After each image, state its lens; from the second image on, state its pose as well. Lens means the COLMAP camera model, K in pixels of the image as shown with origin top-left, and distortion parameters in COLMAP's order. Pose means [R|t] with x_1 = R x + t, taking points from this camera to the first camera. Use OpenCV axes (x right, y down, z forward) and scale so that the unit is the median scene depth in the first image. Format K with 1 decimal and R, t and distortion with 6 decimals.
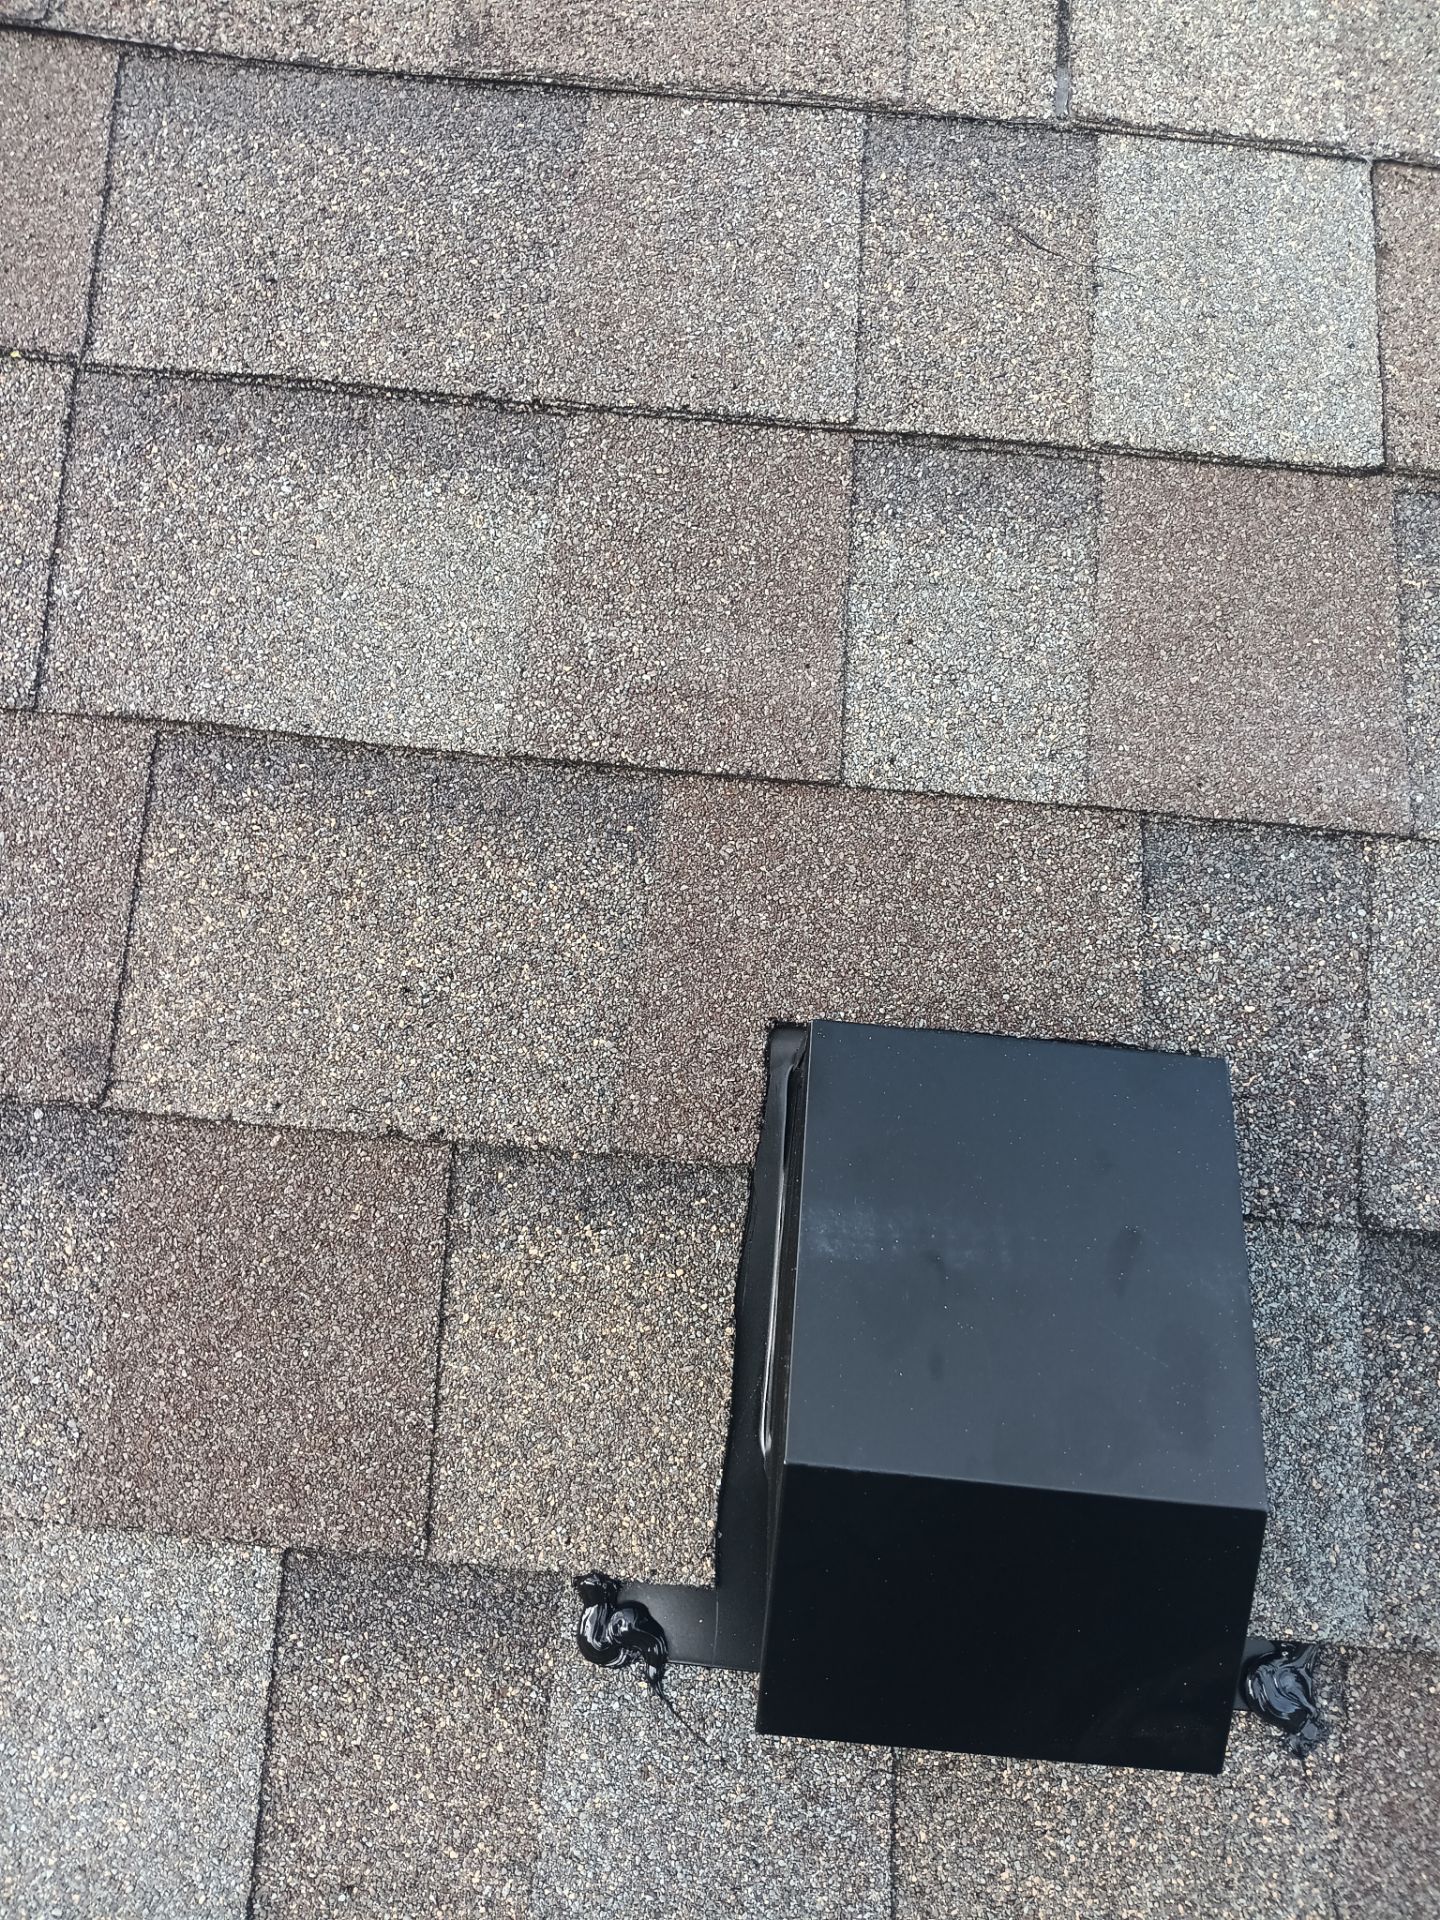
lens RADIAL K [[1458.0, 0, 713.1], [0, 1458.0, 956.6], [0, 0, 1]] dist [0.020500, -0.071467]
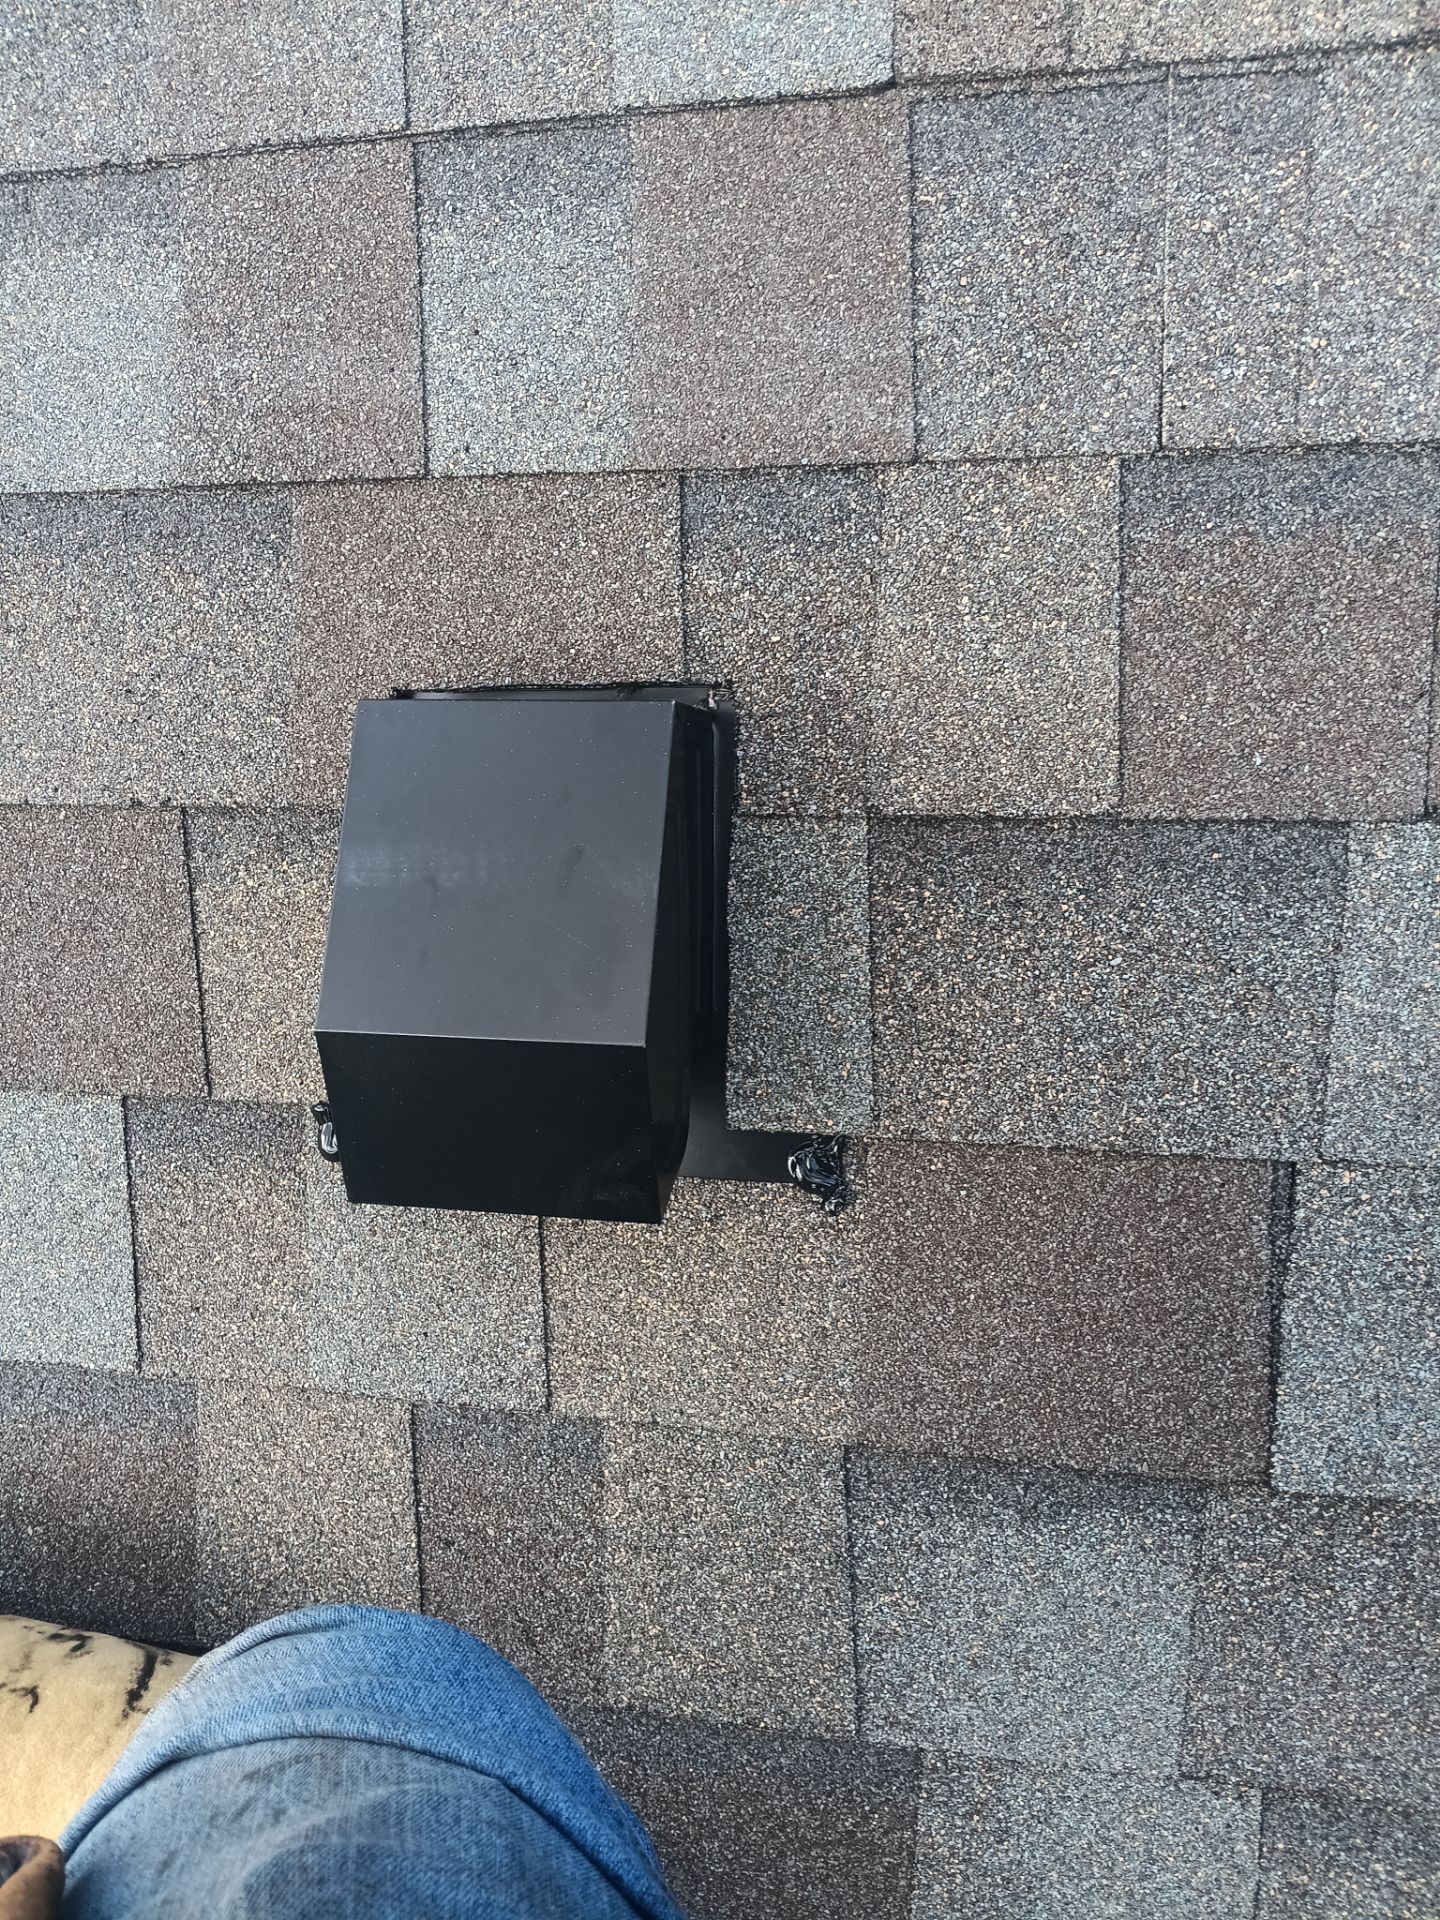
lens RADIAL K [[1458.0, 0, 685.9], [0, 1458.0, 938.2], [0, 0, 1]] dist [0.020500, -0.071467]
pose [[0.972912, -0.060778, -0.223044, 0.523098], [0.123329, 0.952514, 0.278402, -0.066041], [0.195532, -0.298368, 0.934208, -0.167495]]
